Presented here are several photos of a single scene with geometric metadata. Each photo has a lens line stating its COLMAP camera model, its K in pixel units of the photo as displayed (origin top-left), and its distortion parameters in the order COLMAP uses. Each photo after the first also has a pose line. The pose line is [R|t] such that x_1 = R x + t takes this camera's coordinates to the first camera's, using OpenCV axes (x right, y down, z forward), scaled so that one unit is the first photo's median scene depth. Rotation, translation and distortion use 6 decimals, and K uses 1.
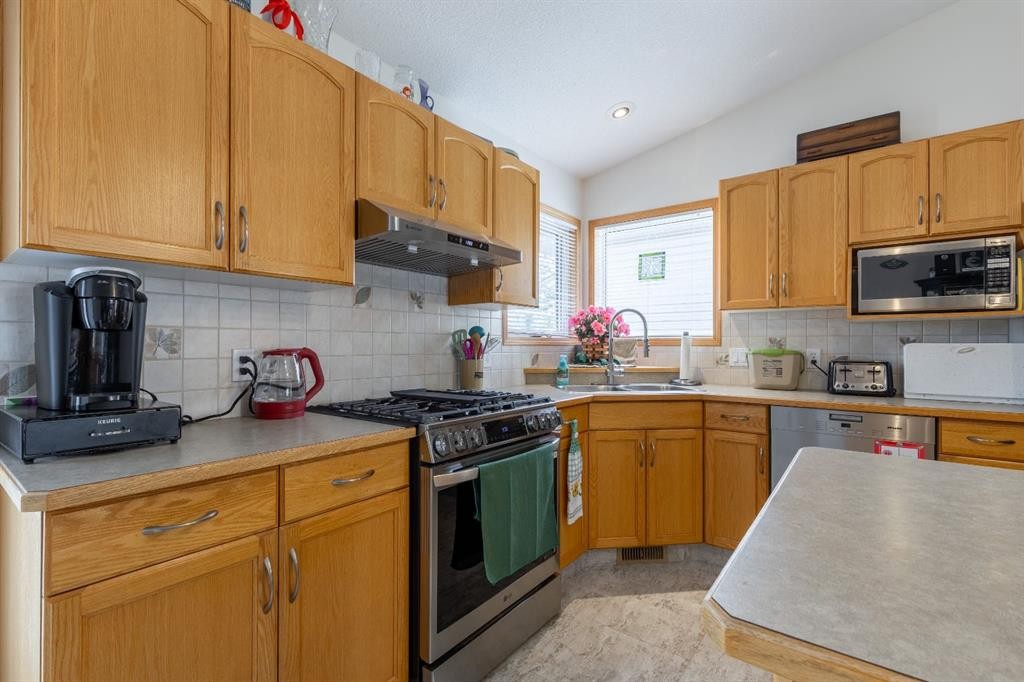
lens RADIAL K [[461.6, 0, 508.2], [0, 461.6, 341.5], [0, 0, 1]] dist [0.003441, -0.001138]
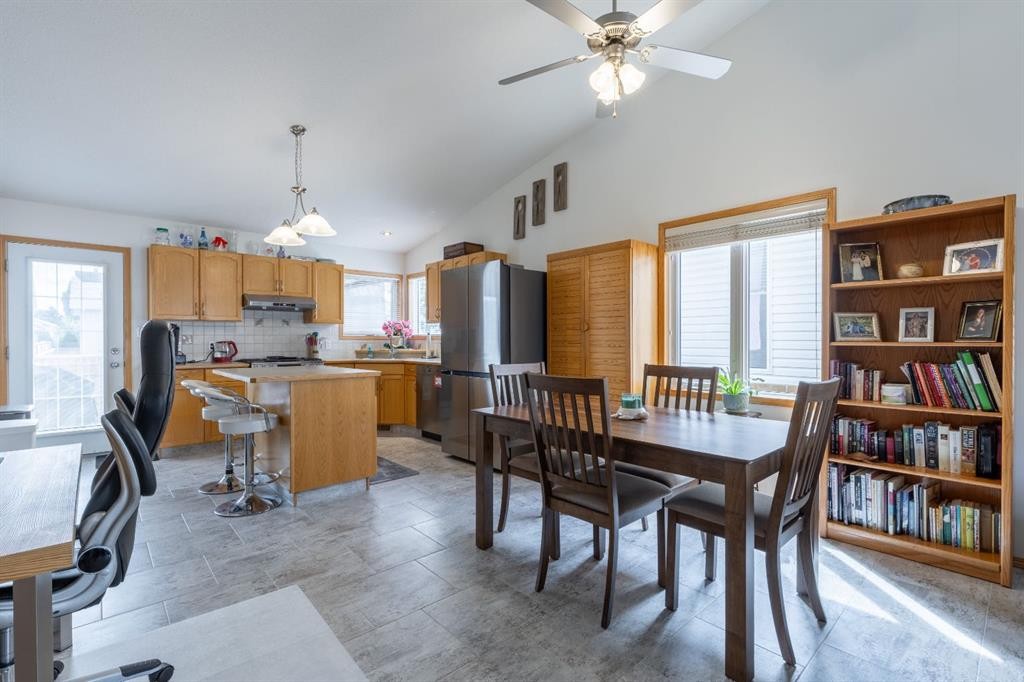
lens RADIAL K [[461.6, 0, 512.3], [0, 461.6, 340.3], [0, 0, 1]] dist [0.003441, -0.001138]
pose [[0.985836, -0.004106, -0.167663, 1.381607], [0.005641, 0.999946, 0.008679, -0.004916], [0.167618, -0.009502, 0.985806, -1.238734]]
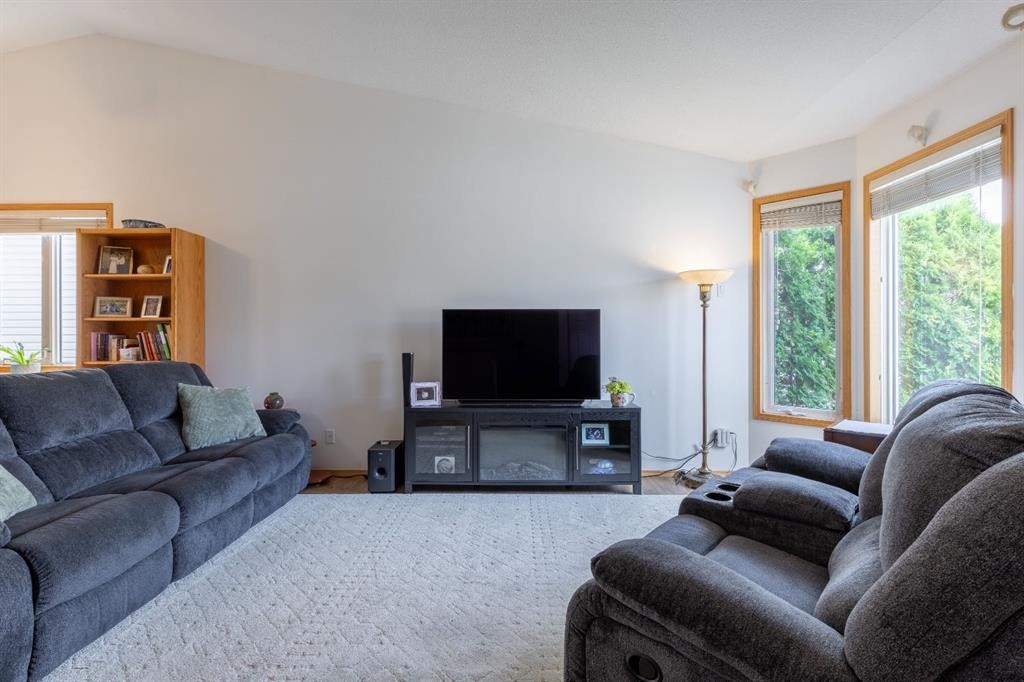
lens RADIAL K [[461.6, 0, 514.9], [0, 461.6, 336.2], [0, 0, 1]] dist [0.003441, -0.001138]
pose [[0.801331, -0.008810, 0.598156, 2.197092], [0.000791, 0.999906, 0.013667, 0.055327], [-0.598221, -0.010479, 0.801263, -2.060955]]
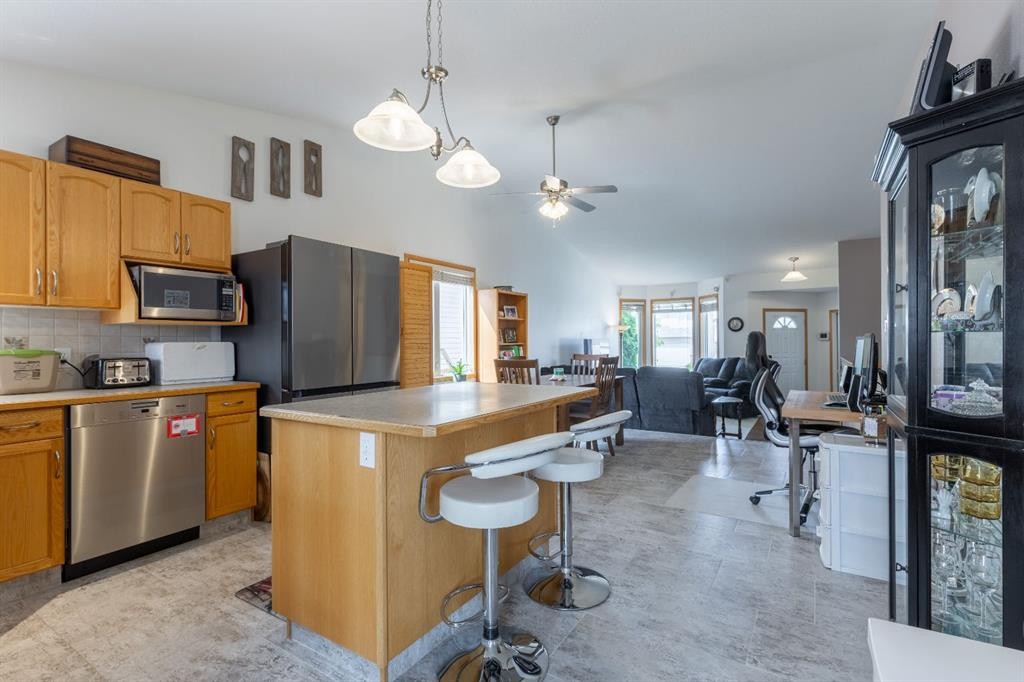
lens RADIAL K [[461.6, 0, 515.4], [0, 461.6, 340.7], [0, 0, 1]] dist [0.003441, -0.001138]
pose [[-0.091162, -0.001689, 0.995835, -0.491902], [-0.001135, 0.999998, 0.001592, -0.004193], [-0.995835, -0.000985, -0.091164, 0.130989]]
